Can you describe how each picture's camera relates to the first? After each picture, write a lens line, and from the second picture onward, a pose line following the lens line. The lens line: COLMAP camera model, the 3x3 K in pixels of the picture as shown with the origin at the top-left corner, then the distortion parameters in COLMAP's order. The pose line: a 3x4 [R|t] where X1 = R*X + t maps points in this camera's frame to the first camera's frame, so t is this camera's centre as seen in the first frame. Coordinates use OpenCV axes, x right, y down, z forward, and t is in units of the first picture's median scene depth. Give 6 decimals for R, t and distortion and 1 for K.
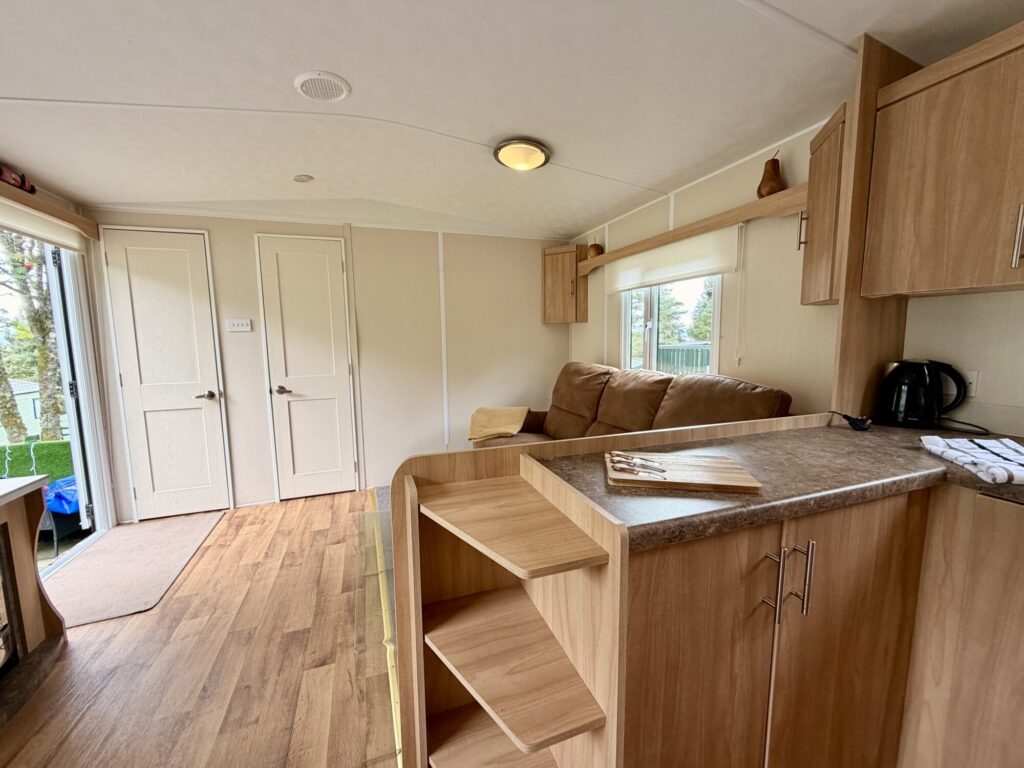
lens RADIAL K [[408.1, 0, 511.2], [0, 408.1, 387.4], [0, 0, 1]] dist [0.000638, -0.000203]
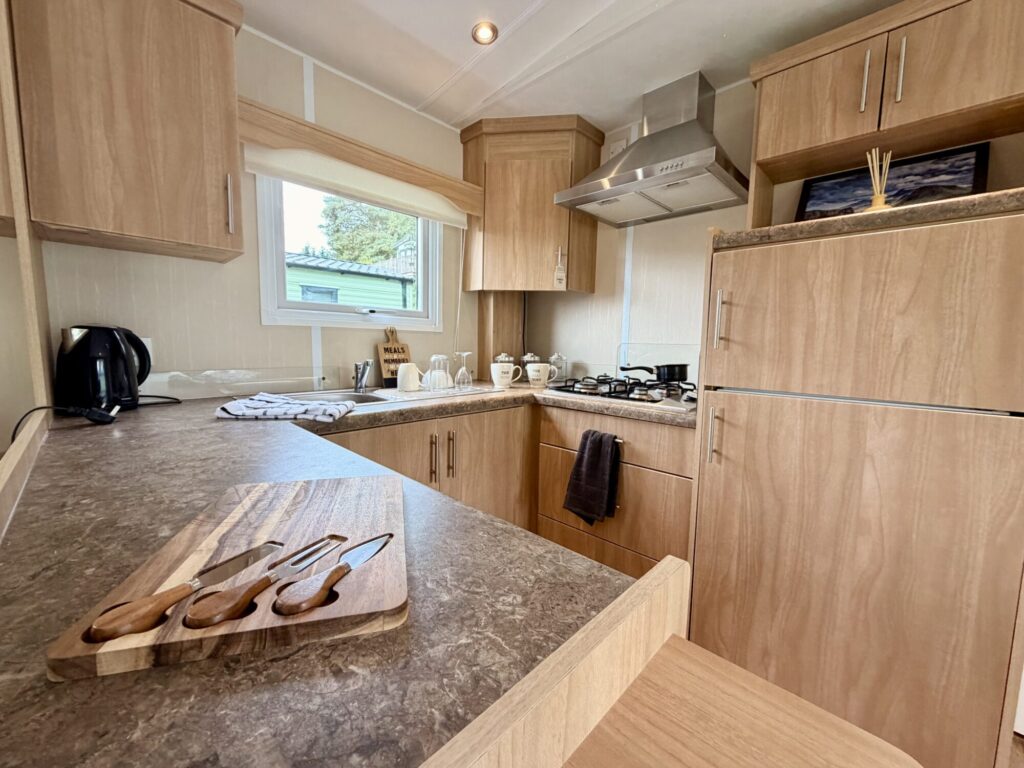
lens RADIAL K [[408.1, 0, 508.3], [0, 408.1, 382.6], [0, 0, 1]] dist [0.000638, -0.000203]
pose [[-0.437555, -0.092612, 0.894410, -0.041700], [0.094912, 0.984368, 0.148359, -0.000771], [-0.894169, 0.149806, -0.421925, 0.533360]]
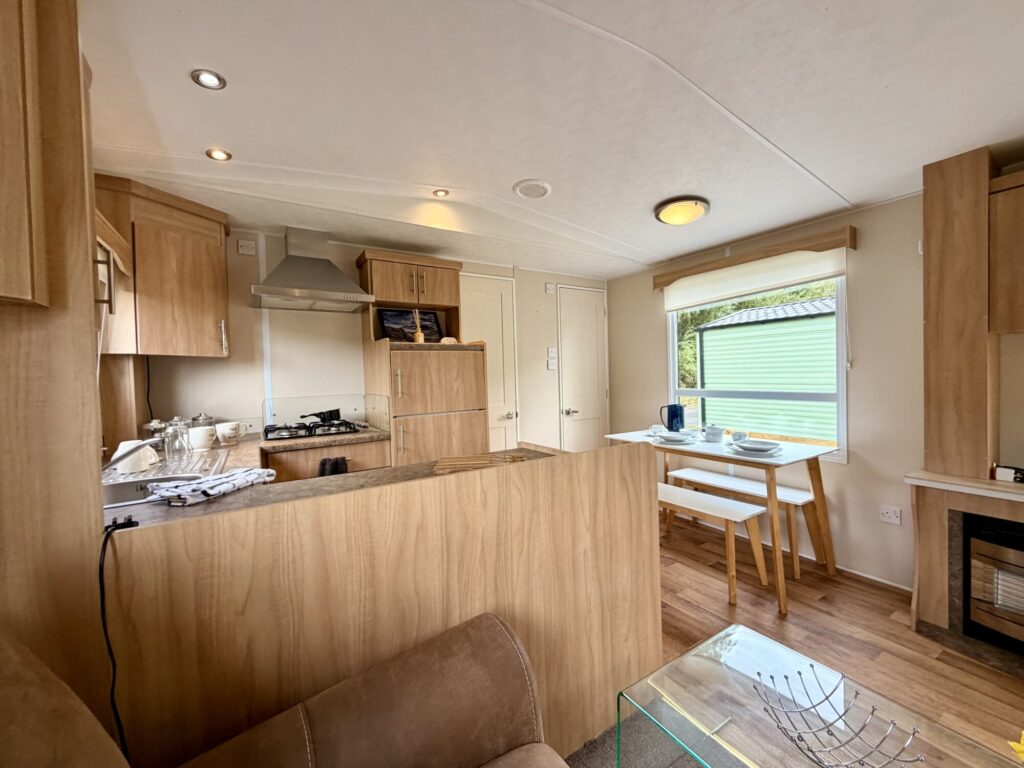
lens RADIAL K [[408.1, 0, 511.1], [0, 408.1, 384.4], [0, 0, 1]] dist [0.000638, -0.000203]
pose [[-0.975784, 0.044560, -0.214148, 0.335296], [0.013434, 0.989390, 0.144661, -0.161308], [0.218322, 0.138281, -0.966030, 1.343894]]
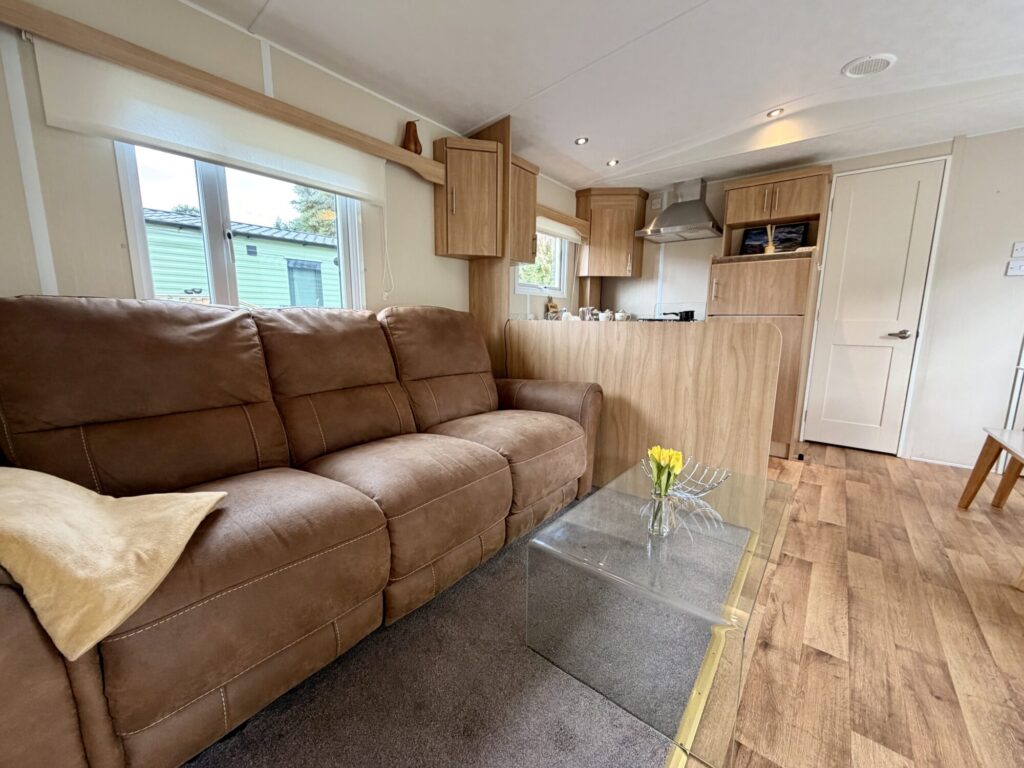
lens RADIAL K [[408.1, 0, 508.9], [0, 408.1, 384.4], [0, 0, 1]] dist [0.000638, -0.000203]
pose [[-0.522380, -0.132461, 0.842362, -0.694737], [0.101563, 0.971164, 0.215698, -0.045458], [-0.846643, 0.198229, -0.493863, 1.679968]]
